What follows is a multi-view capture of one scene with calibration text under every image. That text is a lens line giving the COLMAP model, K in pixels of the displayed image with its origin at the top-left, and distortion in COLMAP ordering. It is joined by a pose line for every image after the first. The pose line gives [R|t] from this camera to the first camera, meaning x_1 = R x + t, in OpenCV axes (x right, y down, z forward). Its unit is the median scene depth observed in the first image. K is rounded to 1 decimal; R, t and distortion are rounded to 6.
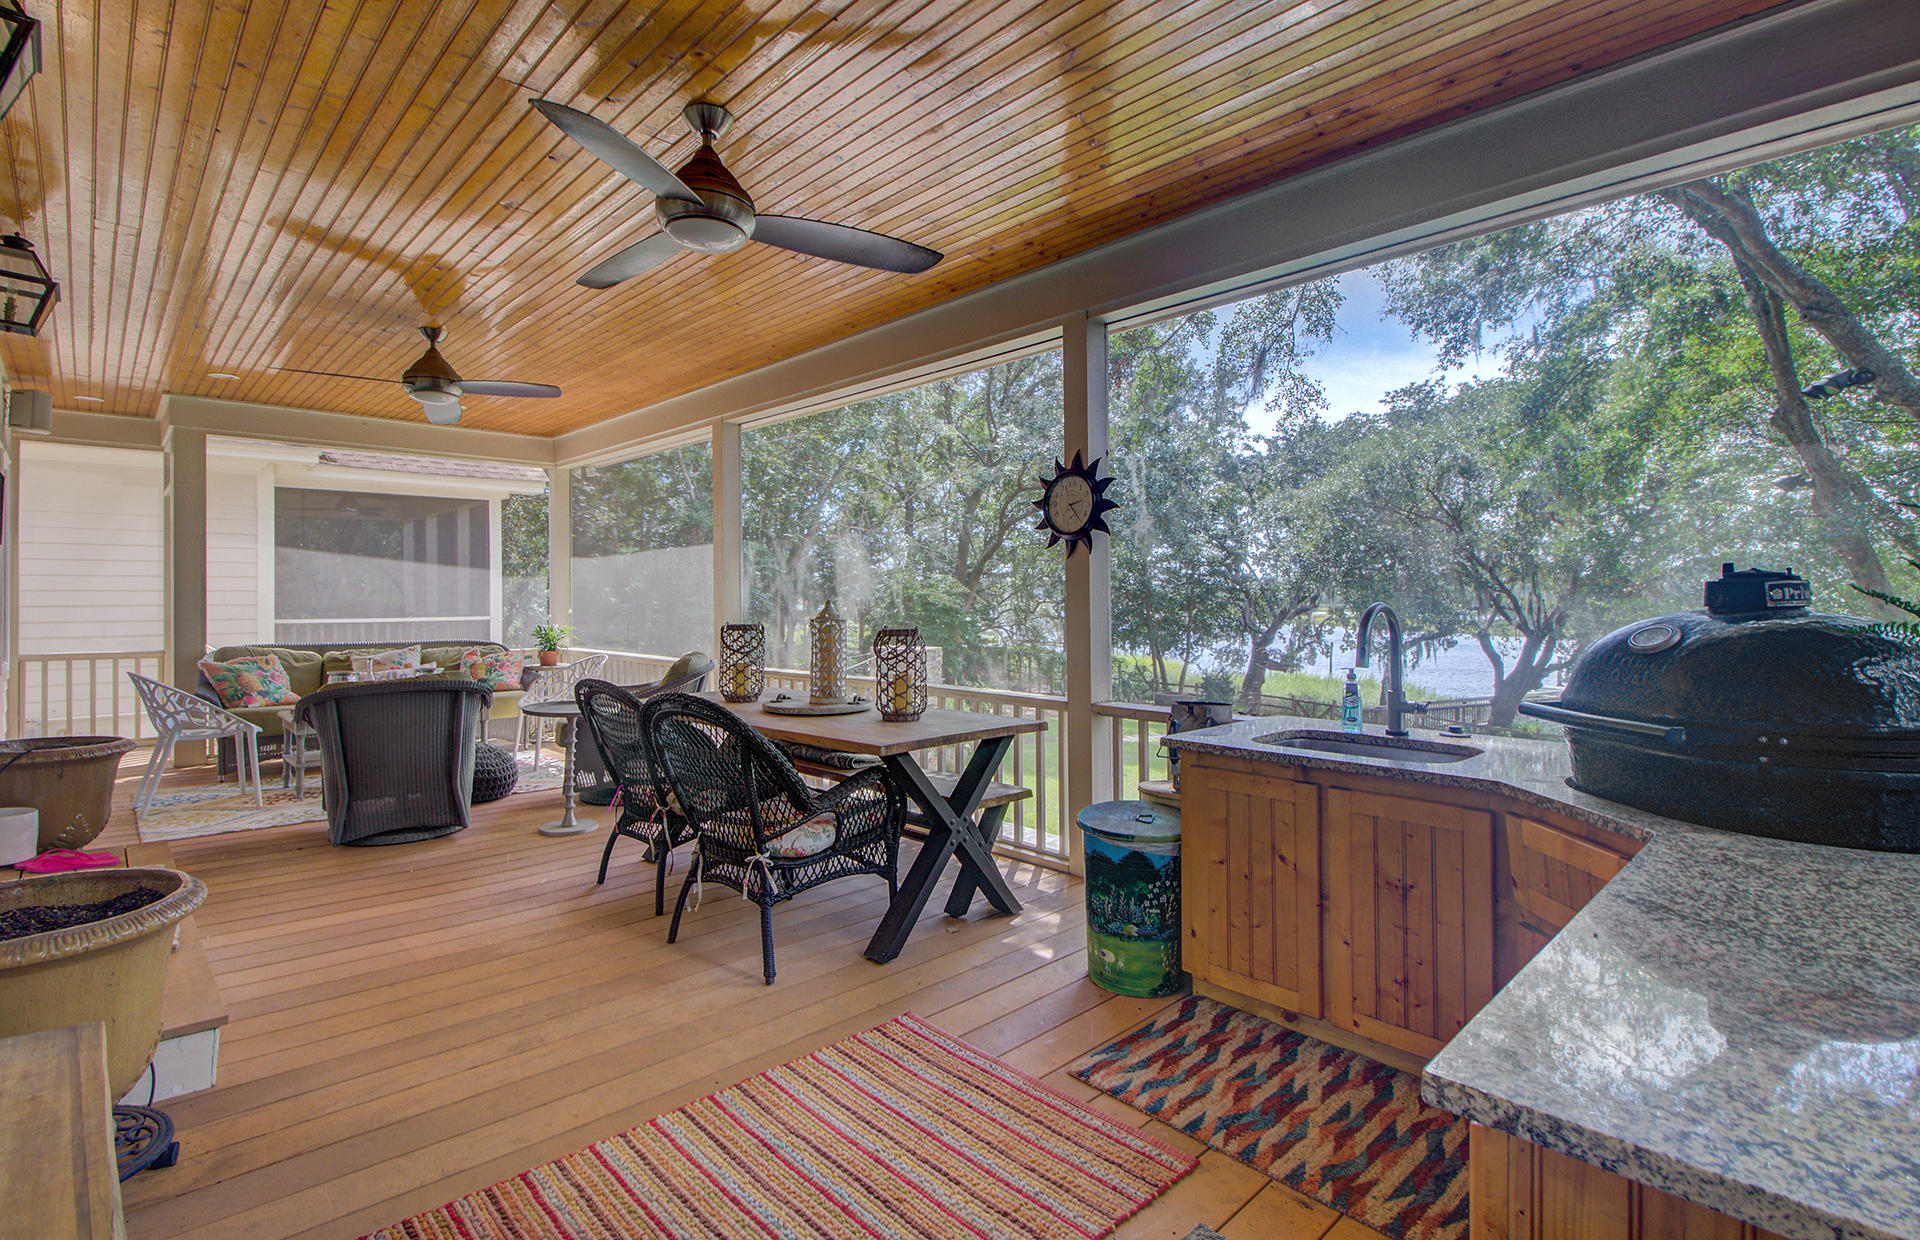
lens RADIAL K [[894.0, 0, 950.0], [0, 894.0, 609.0], [0, 0, 1]] dist [0.008097, -0.002840]
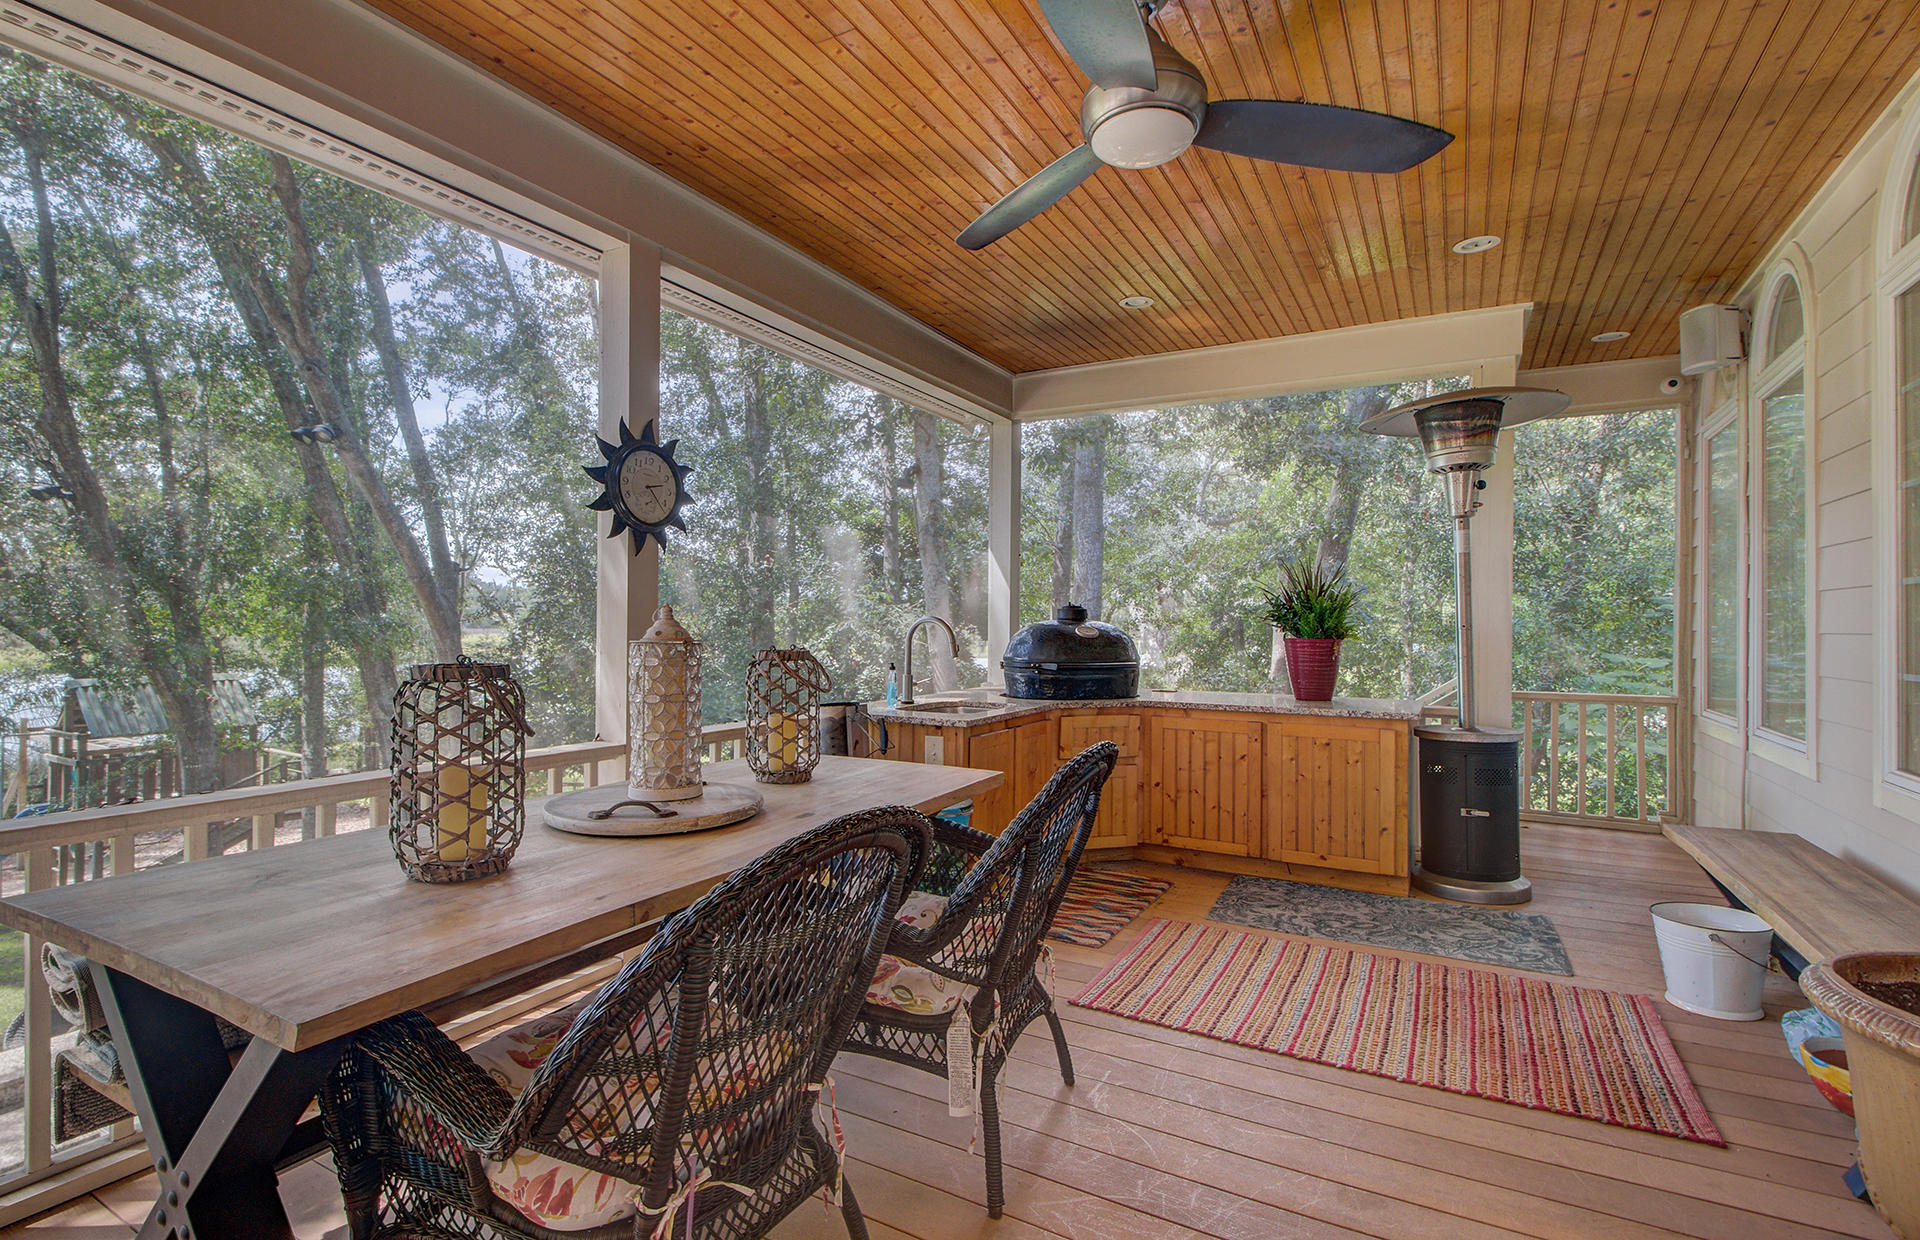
lens RADIAL K [[894.0, 0, 950.6], [0, 894.0, 618.2], [0, 0, 1]] dist [0.008097, -0.002840]
pose [[-0.290067, 0.003846, 0.956999, -0.998482], [0.005807, 0.999981, -0.002258, 0.001158], [-0.956989, 0.004902, -0.290084, 1.414372]]
